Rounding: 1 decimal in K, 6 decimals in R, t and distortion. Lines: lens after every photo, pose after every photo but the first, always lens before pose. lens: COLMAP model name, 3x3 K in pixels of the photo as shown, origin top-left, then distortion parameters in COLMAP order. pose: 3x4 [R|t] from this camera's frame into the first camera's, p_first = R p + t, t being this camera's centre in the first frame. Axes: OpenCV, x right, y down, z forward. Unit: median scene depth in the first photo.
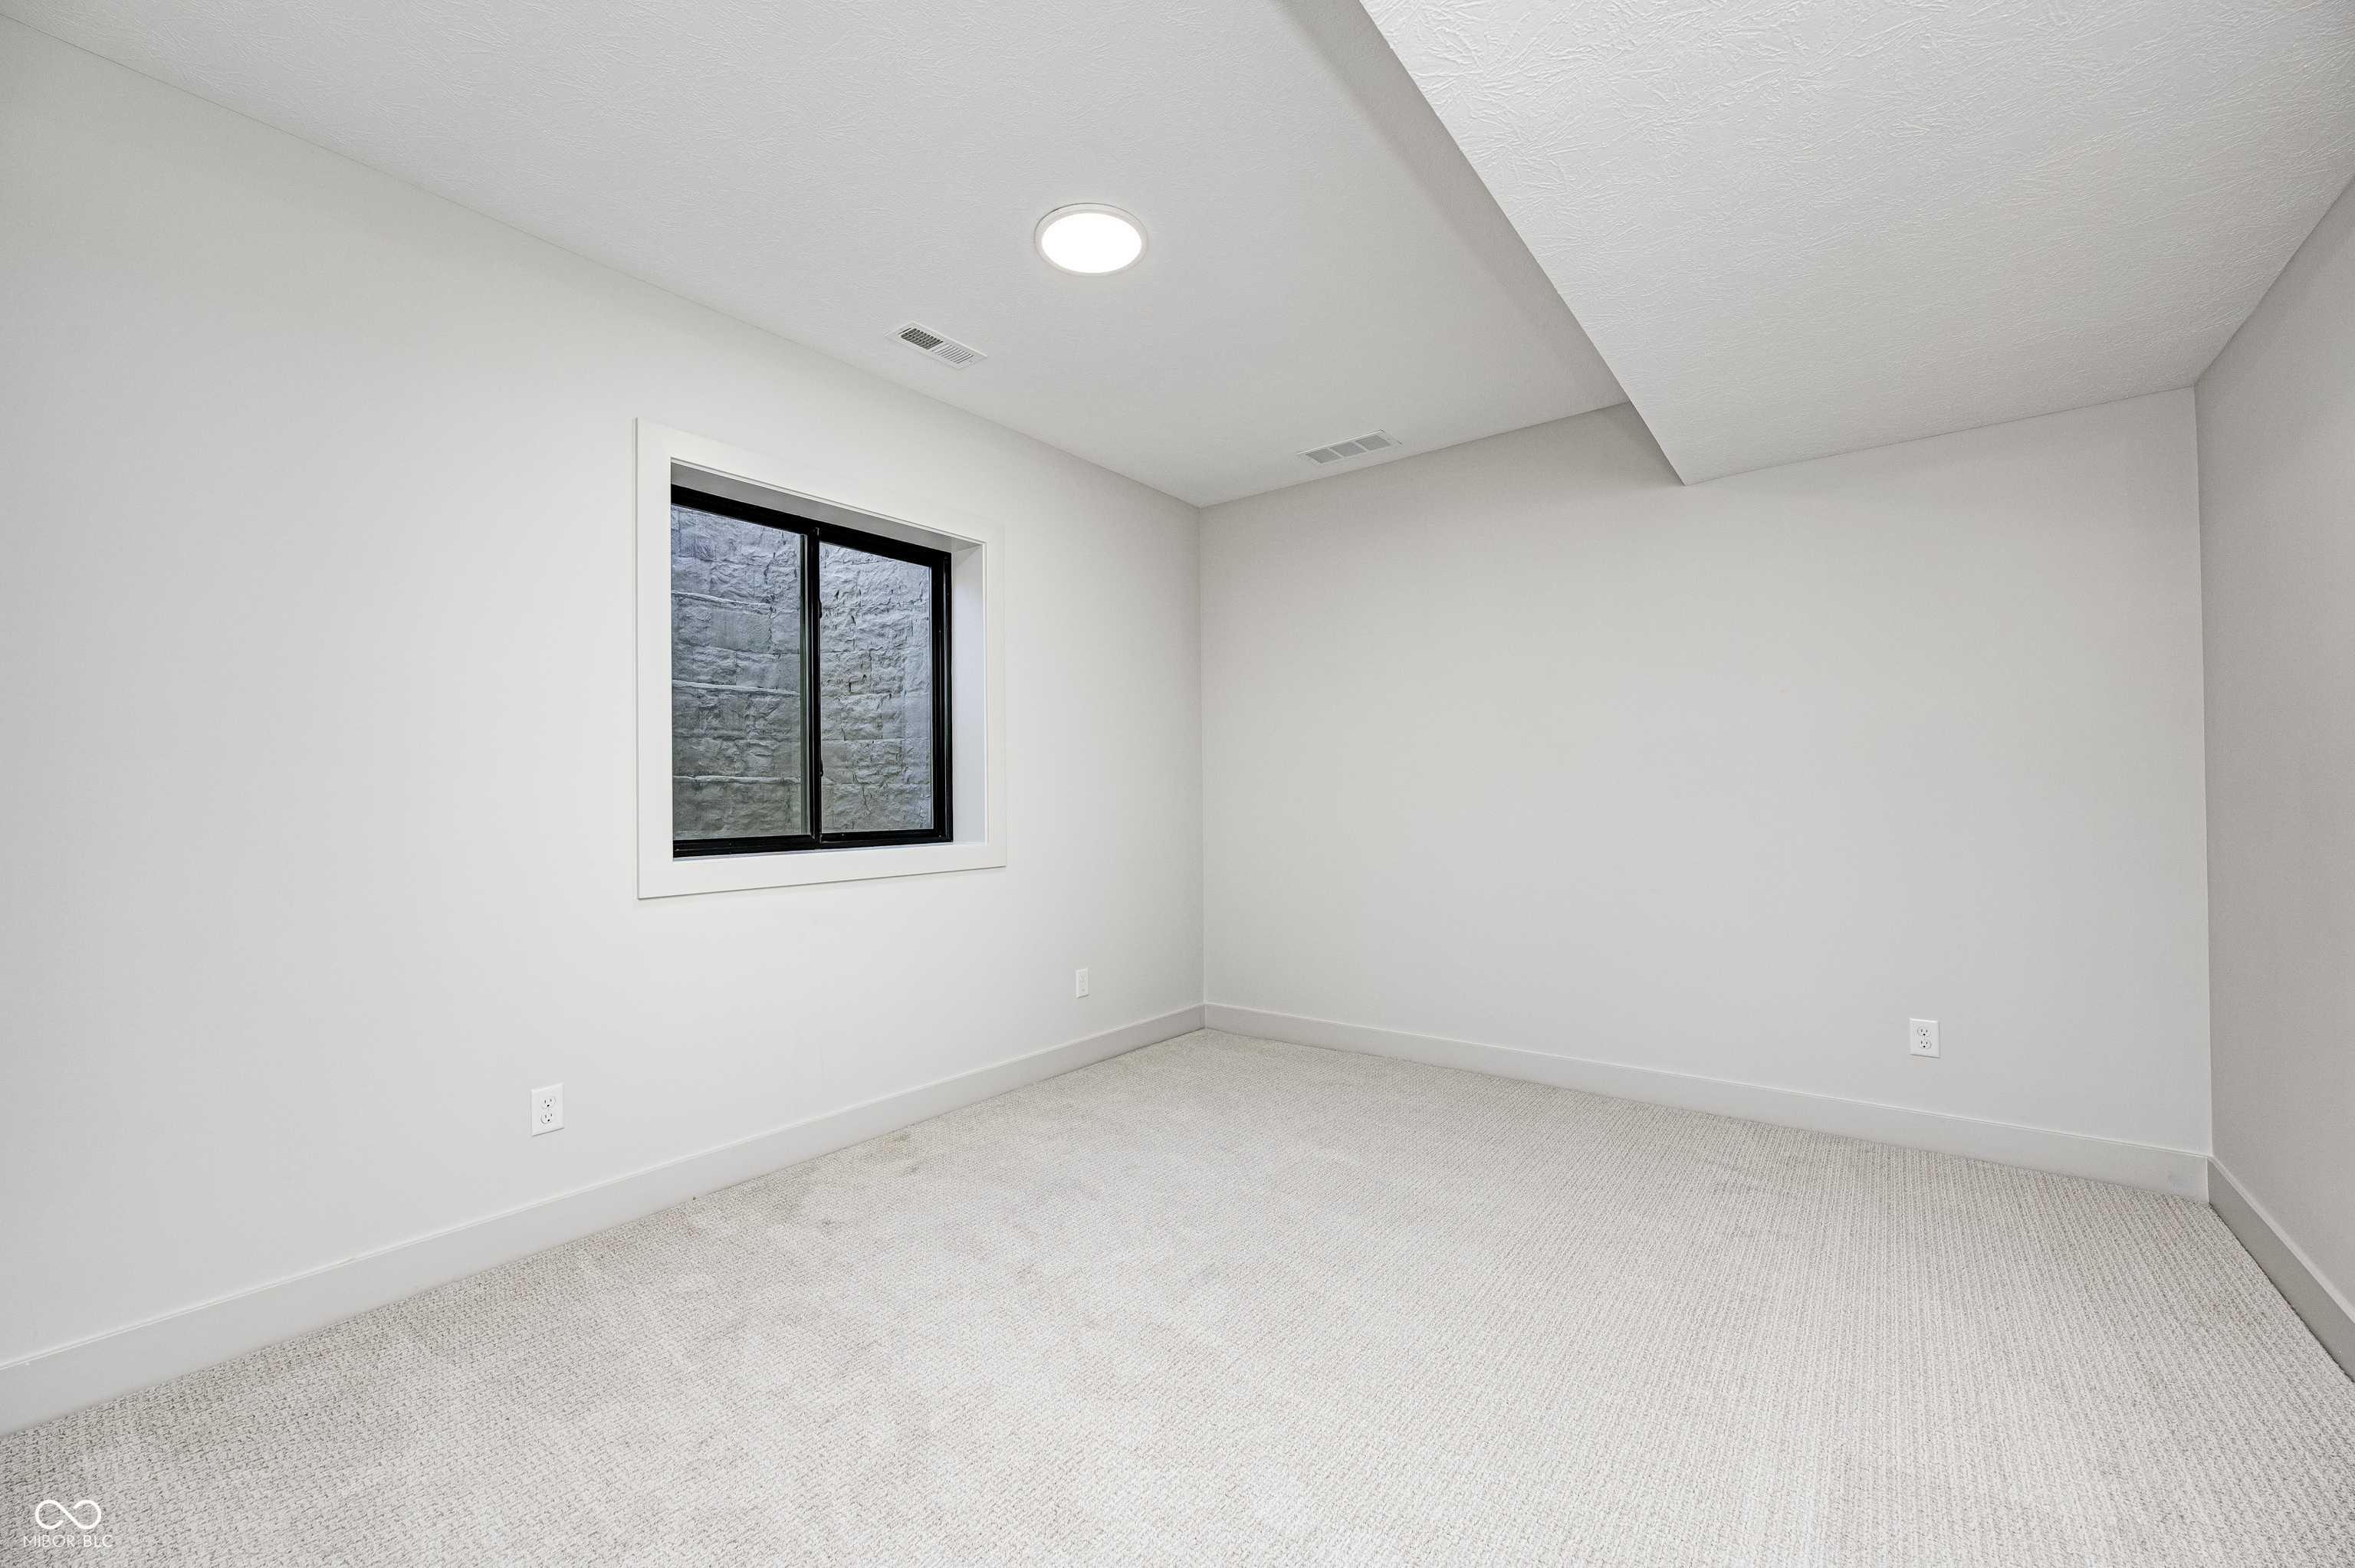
lens RADIAL K [[925.5, 0, 1177.5], [0, 925.5, 784.0], [0, 0, 1]] dist [-0.000987, -0.000078]
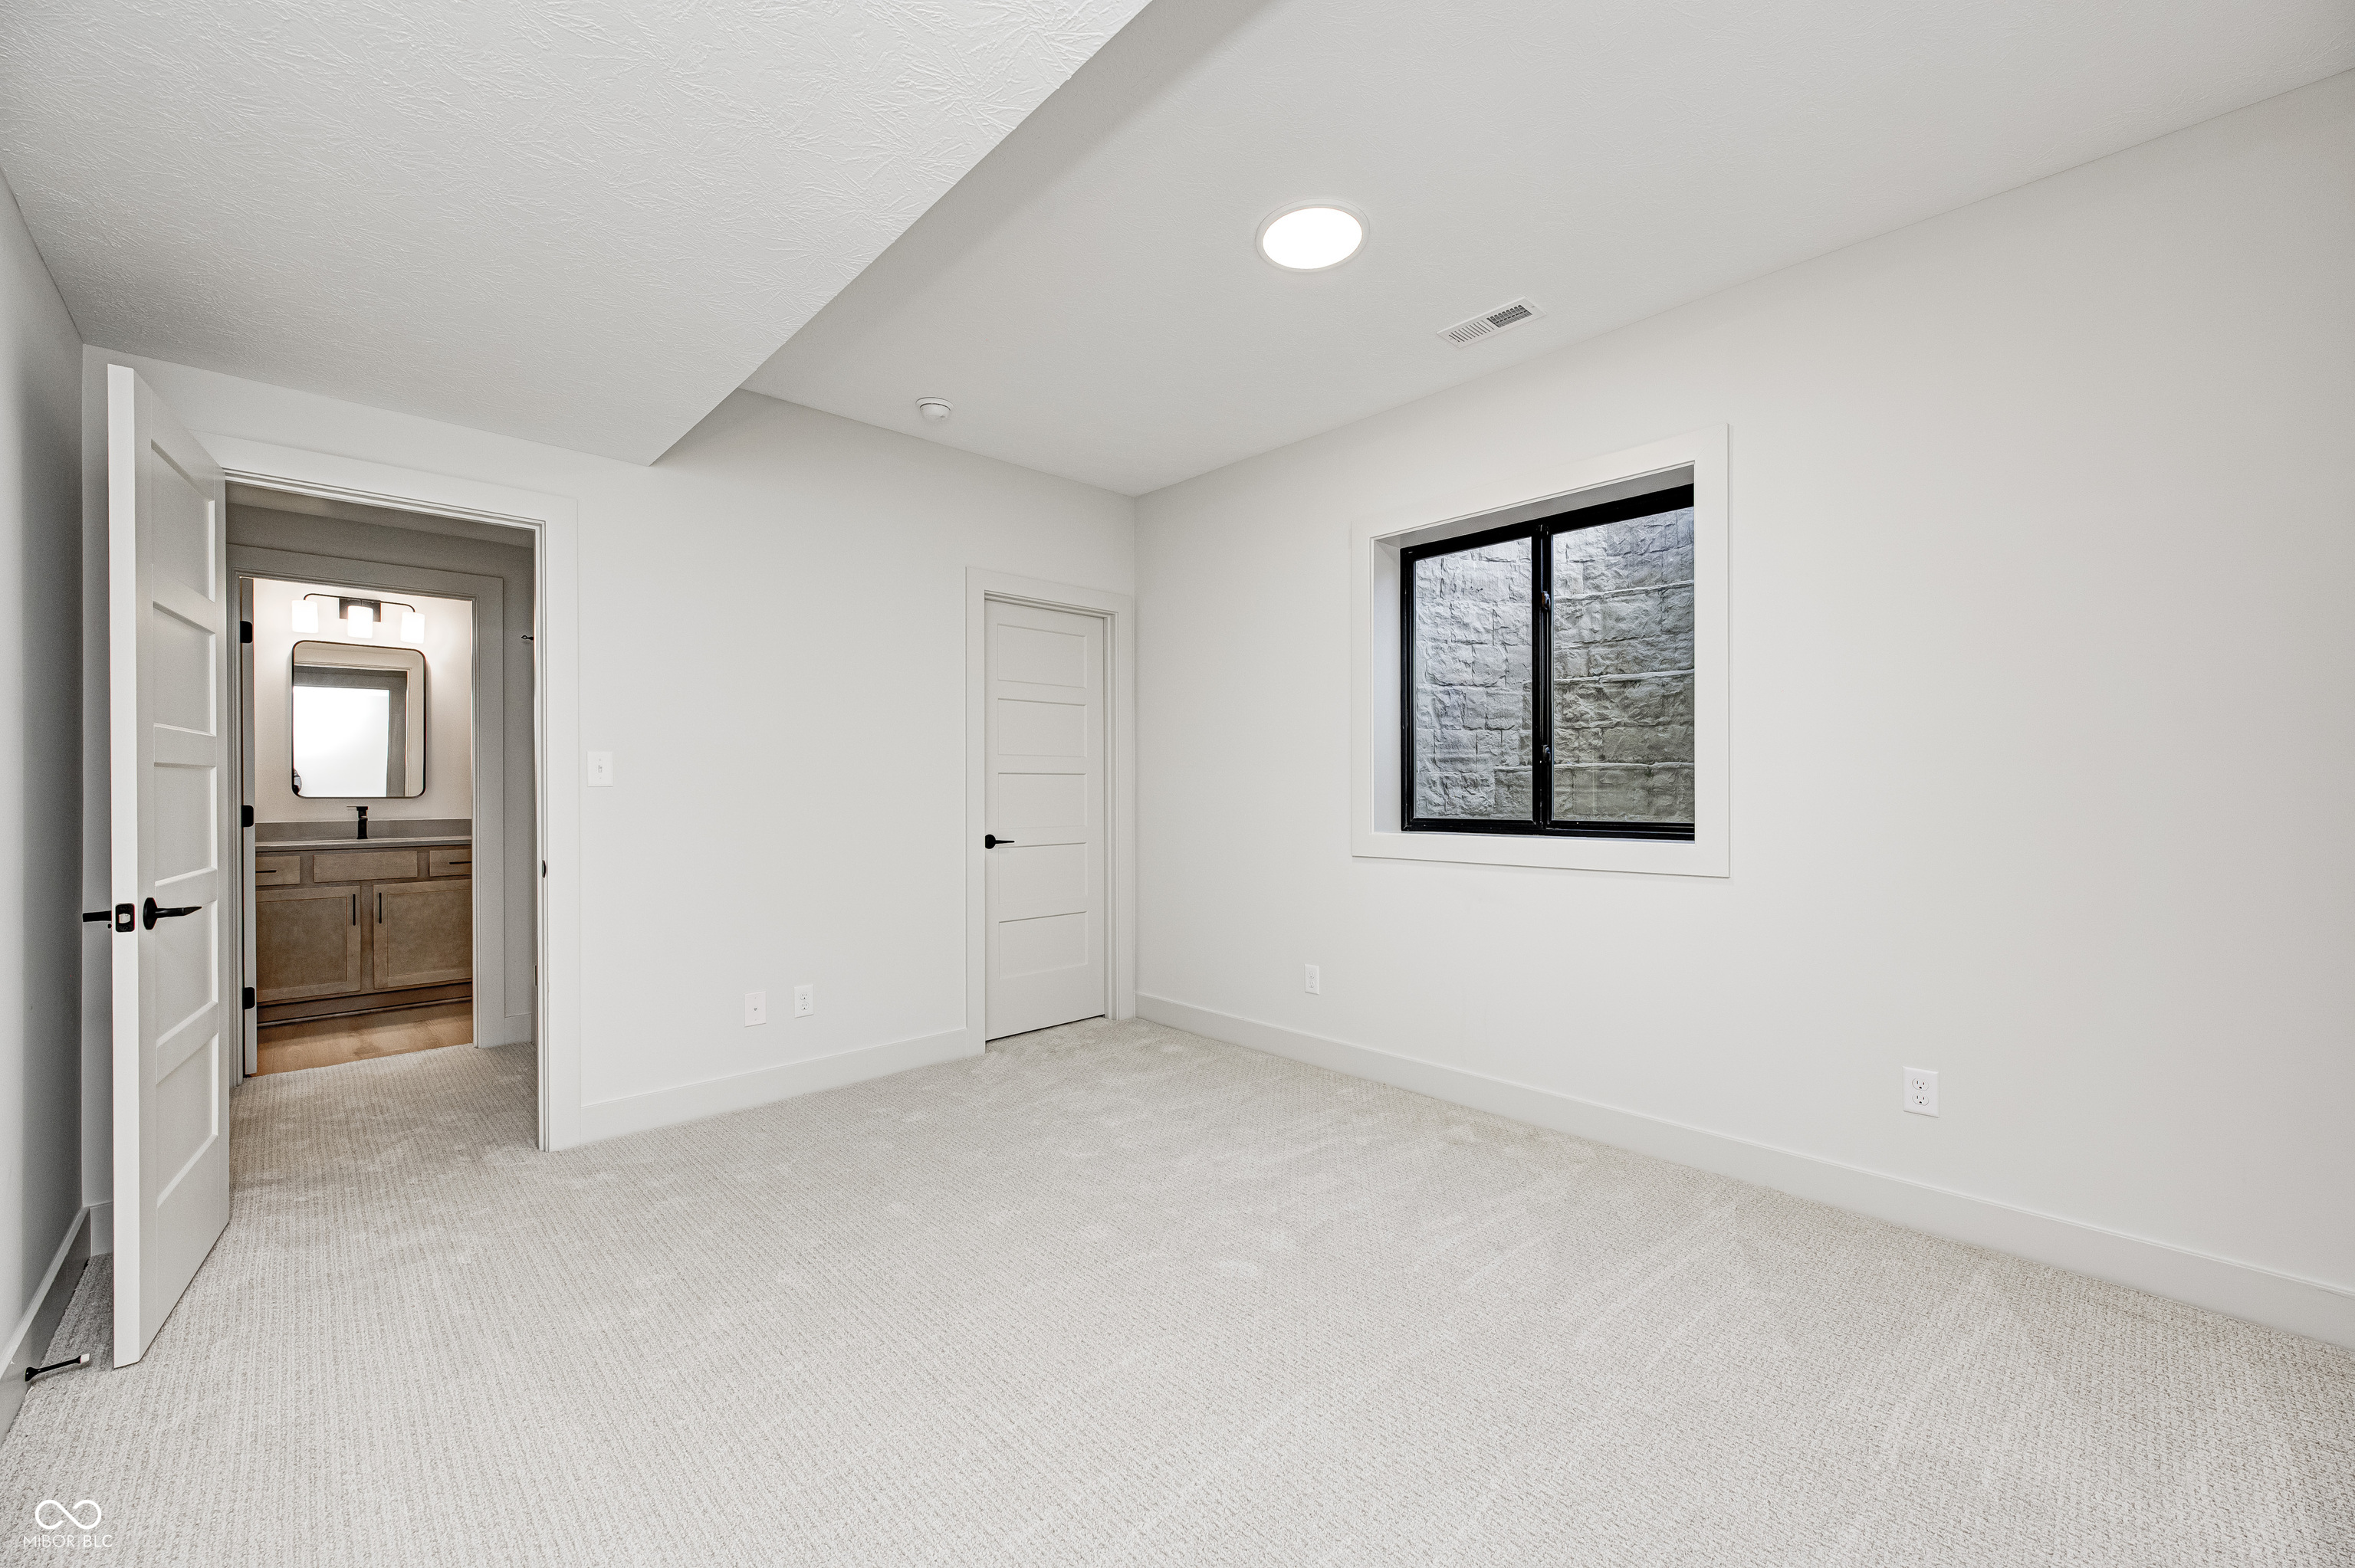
lens RADIAL K [[925.5, 0, 1177.5], [0, 925.5, 784.0], [0, 0, 1]] dist [-0.000987, -0.000078]
pose [[-0.154105, 0.010105, -0.988003, 0.686962], [0.017361, 0.999821, 0.007518, -0.002222], [0.987902, -0.015994, -0.154253, 0.738354]]
